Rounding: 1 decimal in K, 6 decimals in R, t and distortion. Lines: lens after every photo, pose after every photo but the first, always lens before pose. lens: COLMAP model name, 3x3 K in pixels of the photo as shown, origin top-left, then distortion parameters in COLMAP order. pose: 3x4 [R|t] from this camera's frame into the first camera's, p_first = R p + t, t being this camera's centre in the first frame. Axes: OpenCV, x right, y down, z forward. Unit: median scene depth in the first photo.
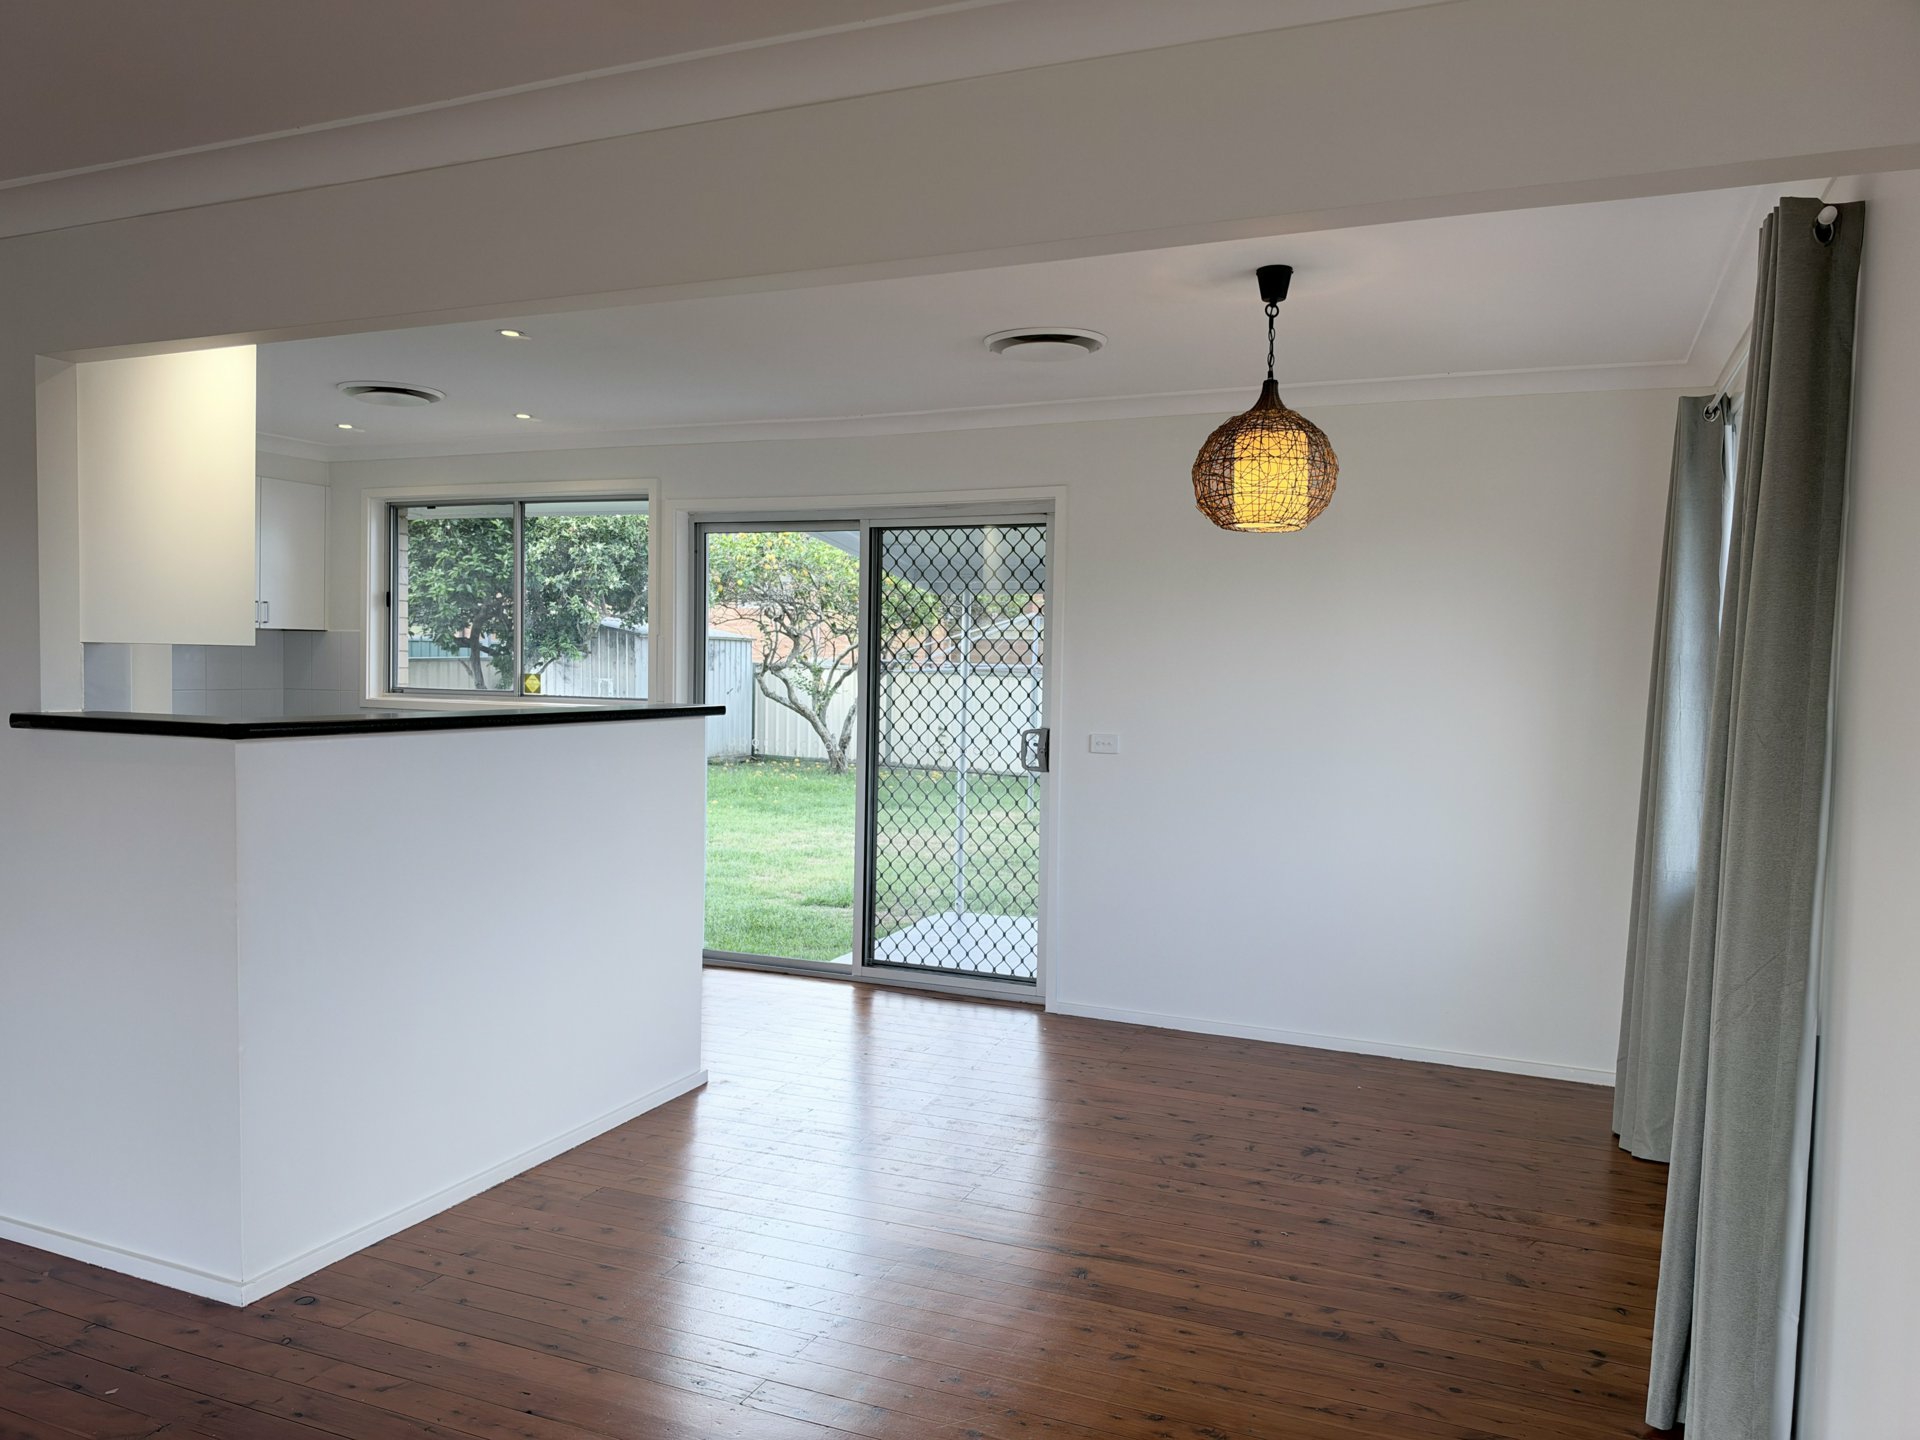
lens RADIAL K [[1330.6, 0, 1026.4], [0, 1330.6, 740.0], [0, 0, 1]] dist [0.023791, 0.000586]
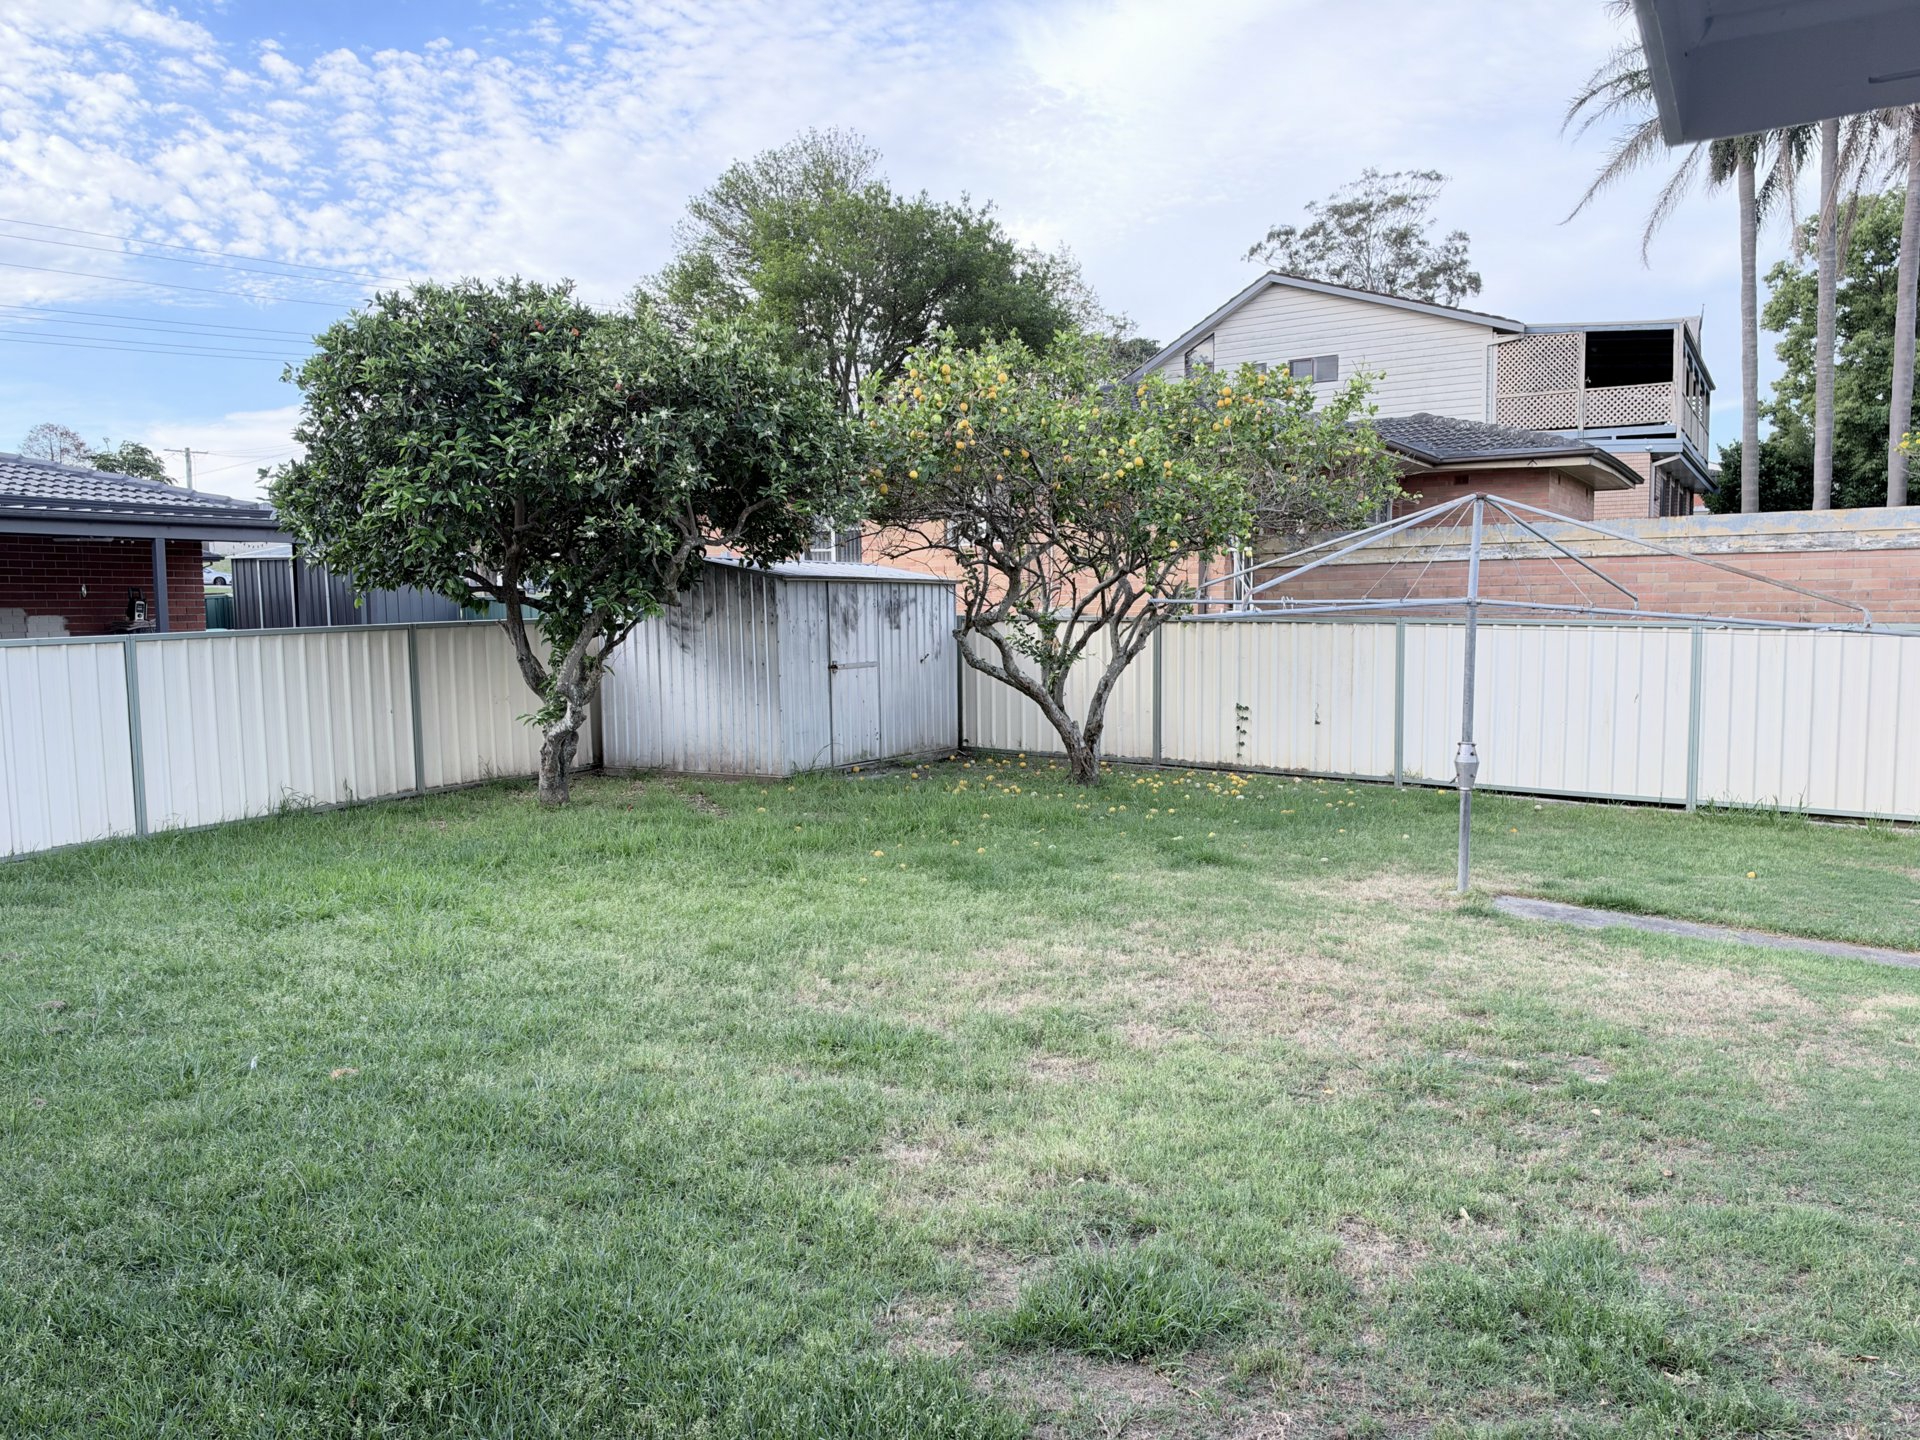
lens RADIAL K [[1330.6, 0, 964.0], [0, 1330.6, 725.6], [0, 0, 1]] dist [0.023791, 0.000586]
pose [[0.975242, -0.012592, -0.220780, -0.057078], [0.017507, 0.999640, 0.020323, -0.017396], [0.220445, -0.023685, 0.975112, 0.372227]]
